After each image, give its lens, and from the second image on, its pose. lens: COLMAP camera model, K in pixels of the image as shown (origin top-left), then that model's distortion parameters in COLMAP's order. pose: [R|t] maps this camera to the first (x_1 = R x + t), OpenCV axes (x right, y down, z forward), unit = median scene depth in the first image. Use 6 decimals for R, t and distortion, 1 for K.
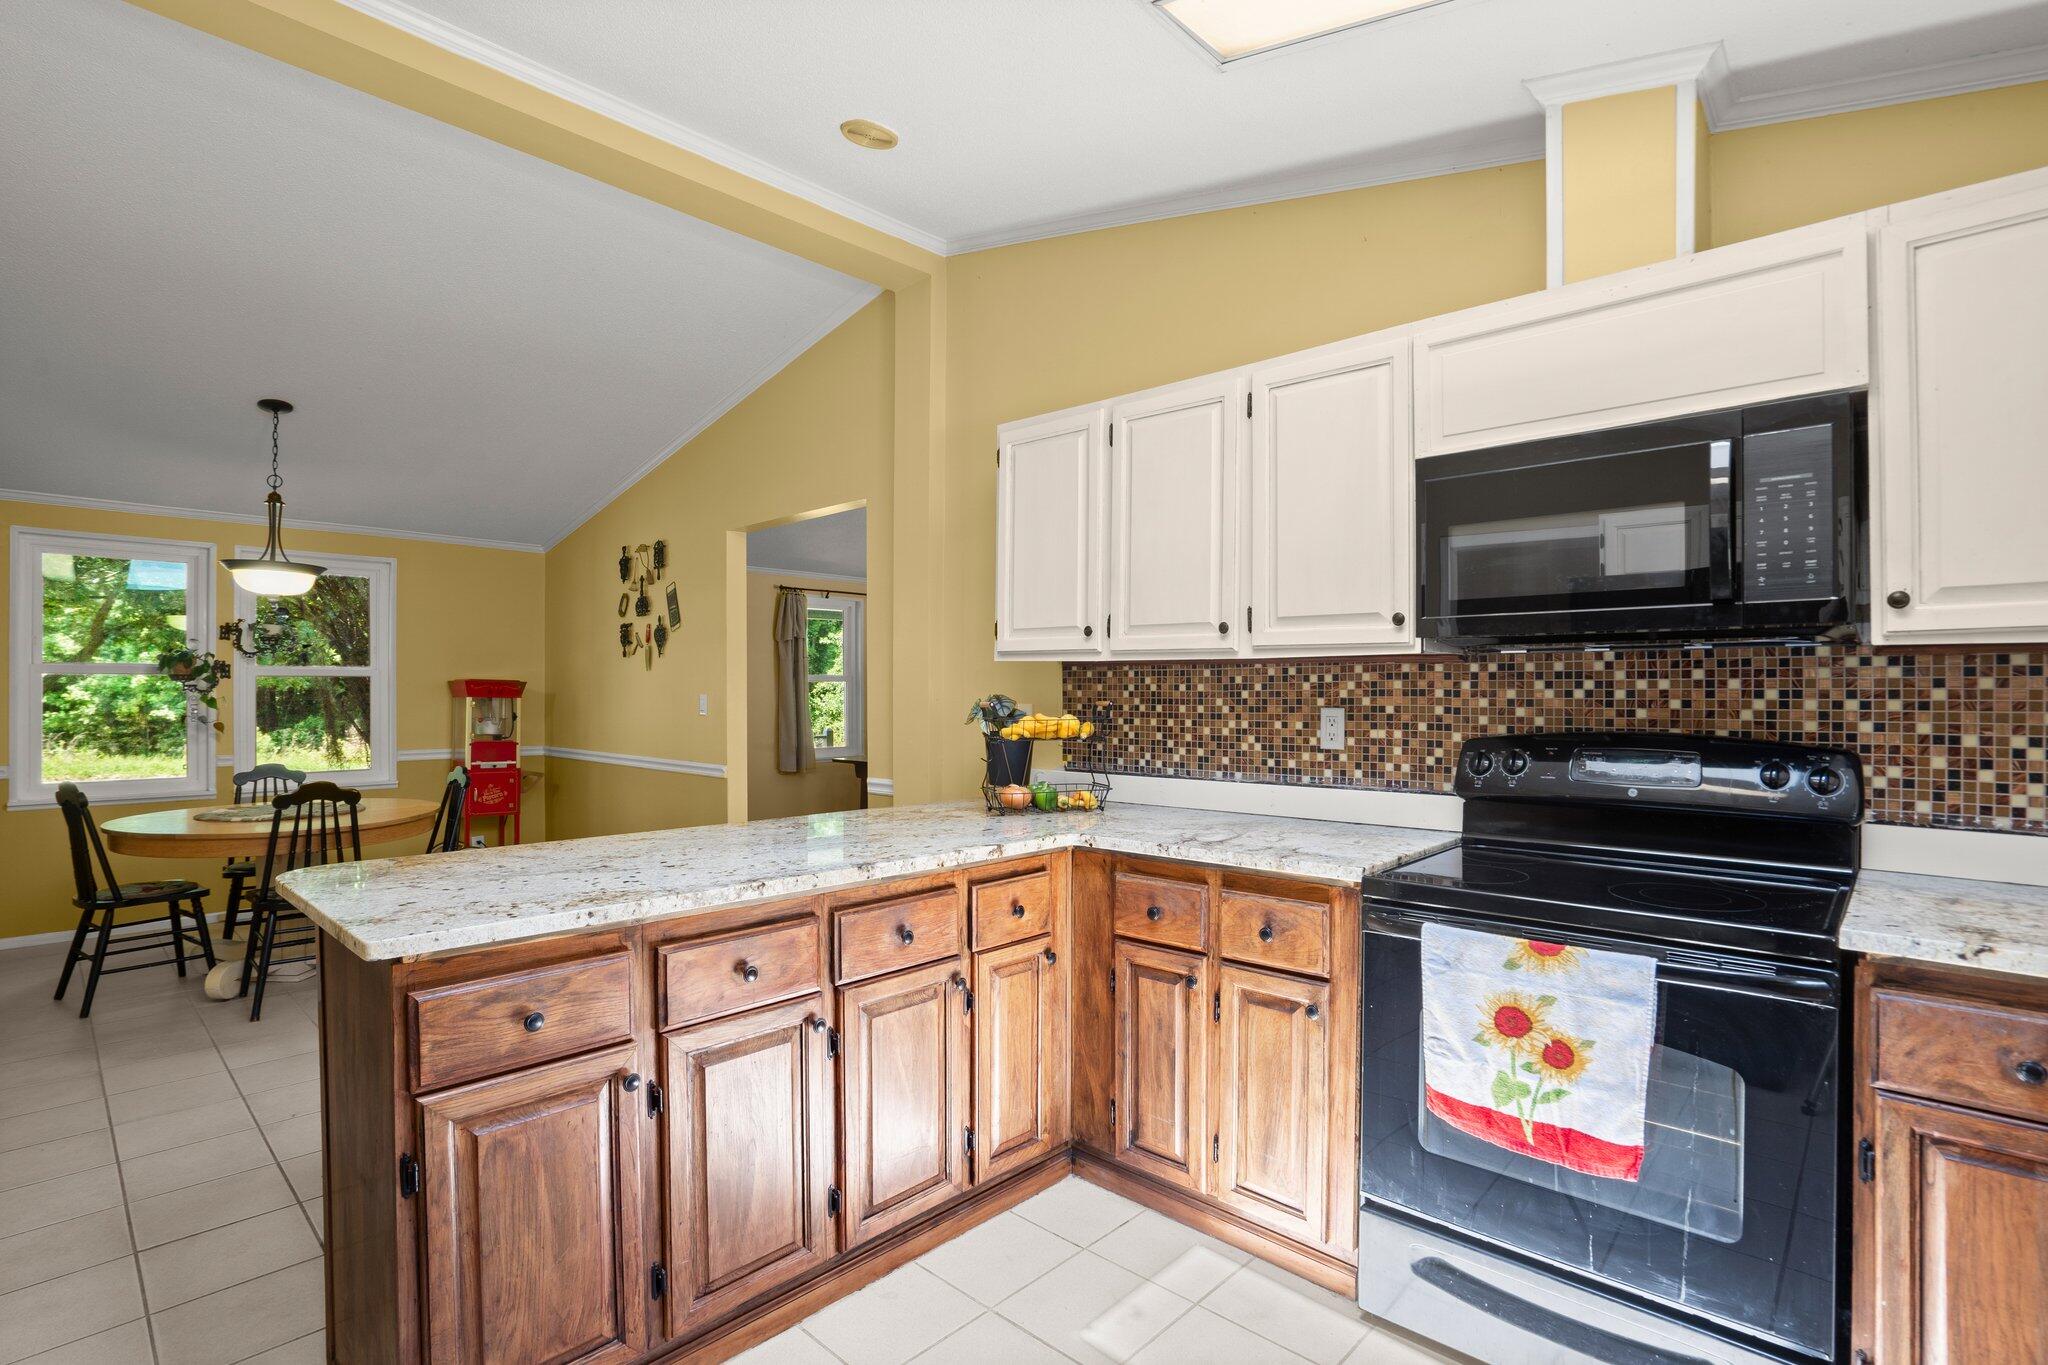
lens RADIAL K [[938.7, 0, 1023.4], [0, 938.7, 699.1], [0, 0, 1]] dist [-0.000509, 0.000771]
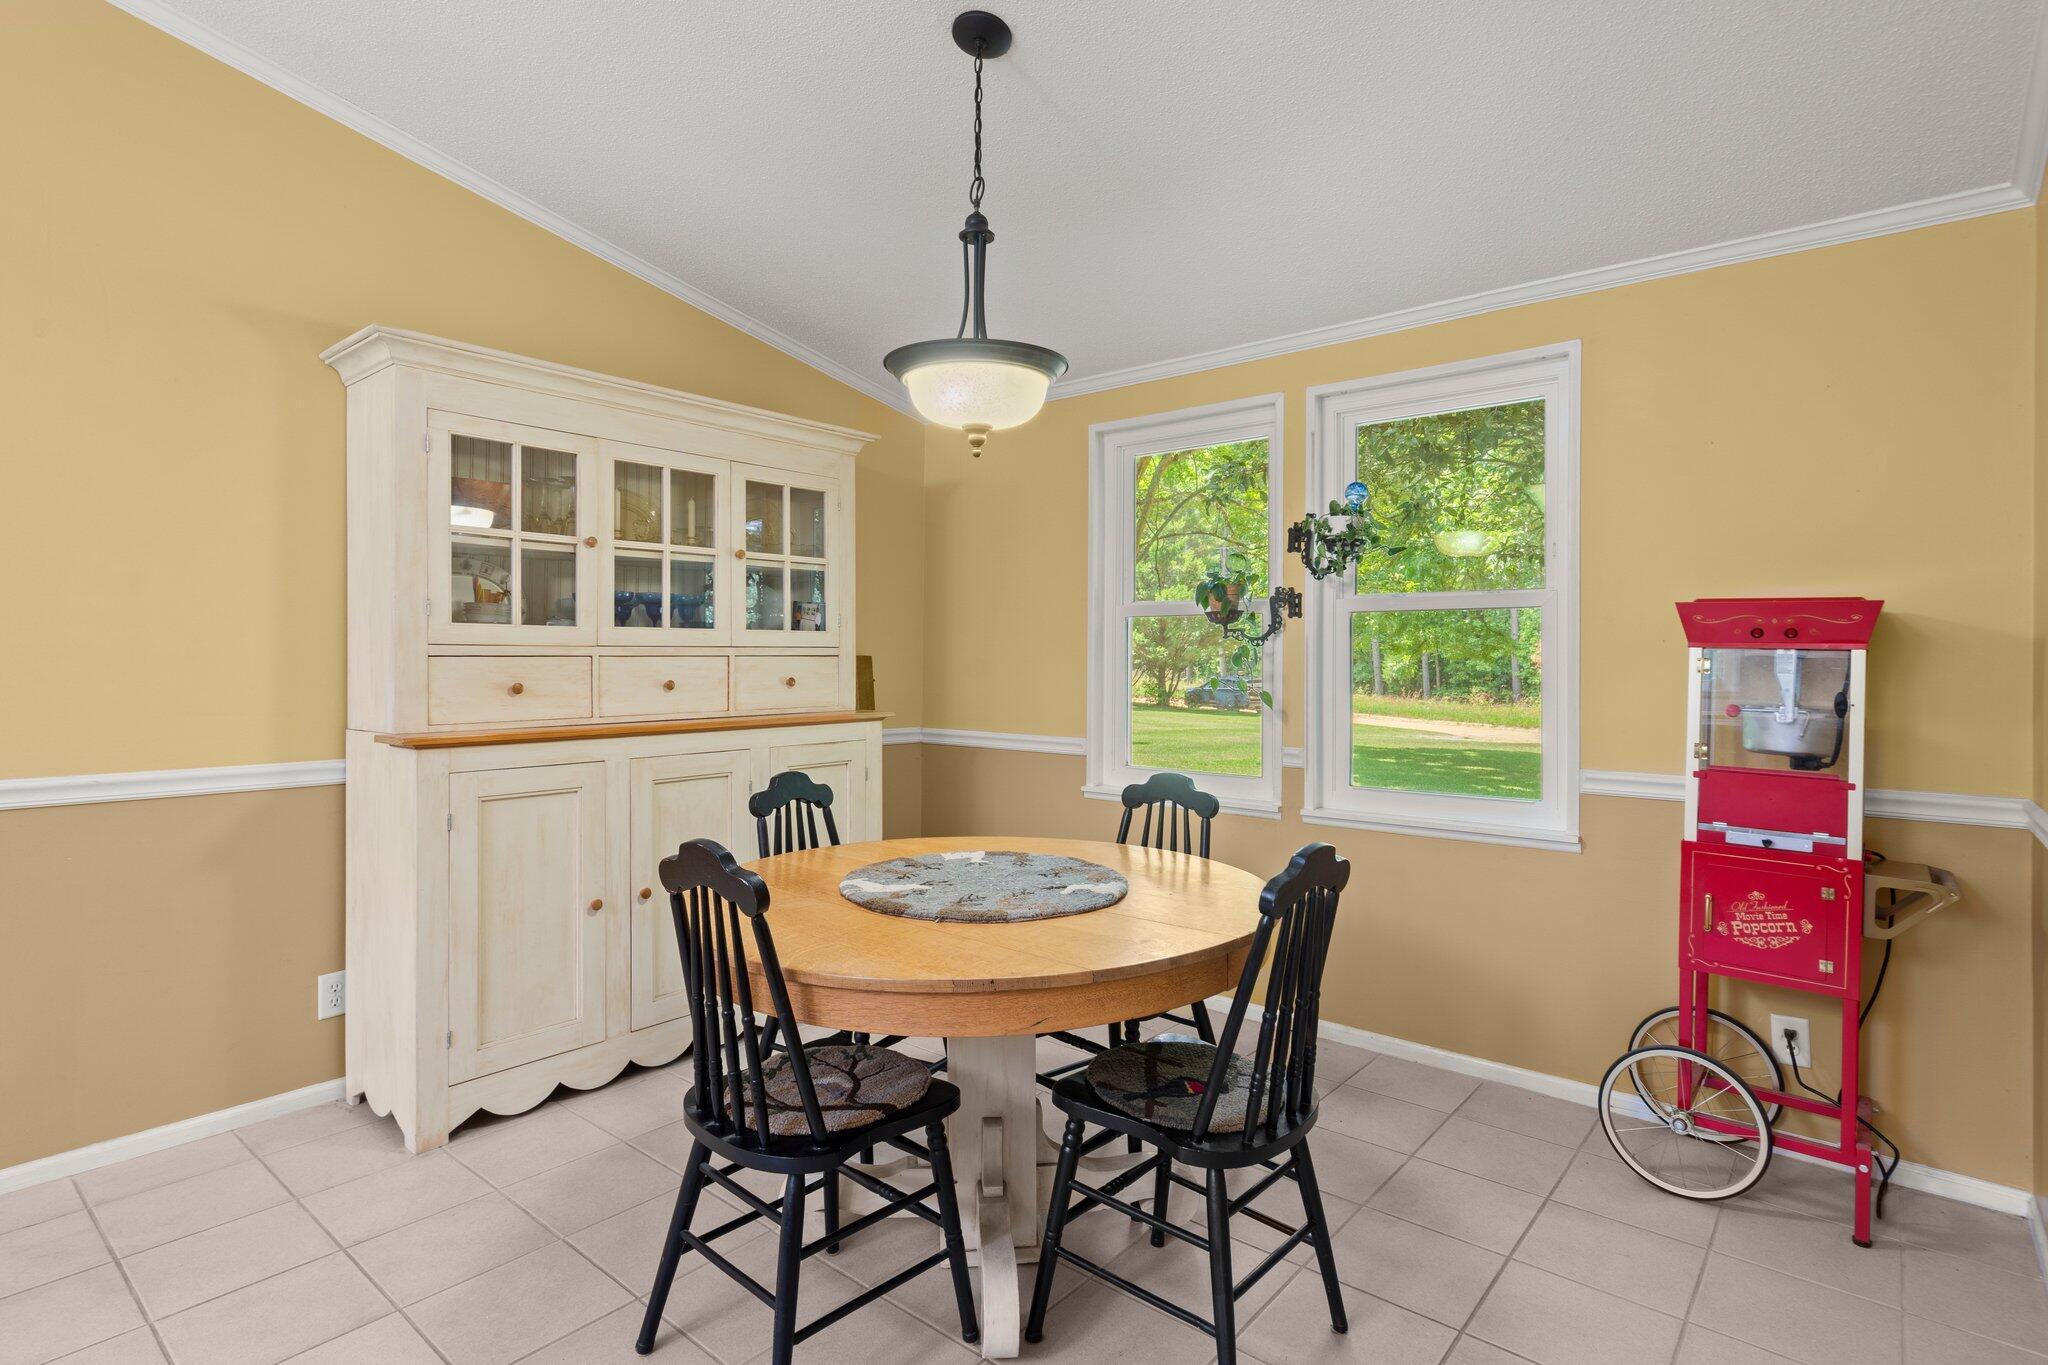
lens RADIAL K [[998.9, 0, 1024.1], [0, 998.9, 673.0], [0, 0, 1]] dist [-0.002281, -0.000356]
pose [[0.070865, 0.009159, -0.997444, -0.214480], [-0.014179, 0.999866, 0.008174, 0.008850], [0.997385, 0.013563, 0.070985, 0.706748]]
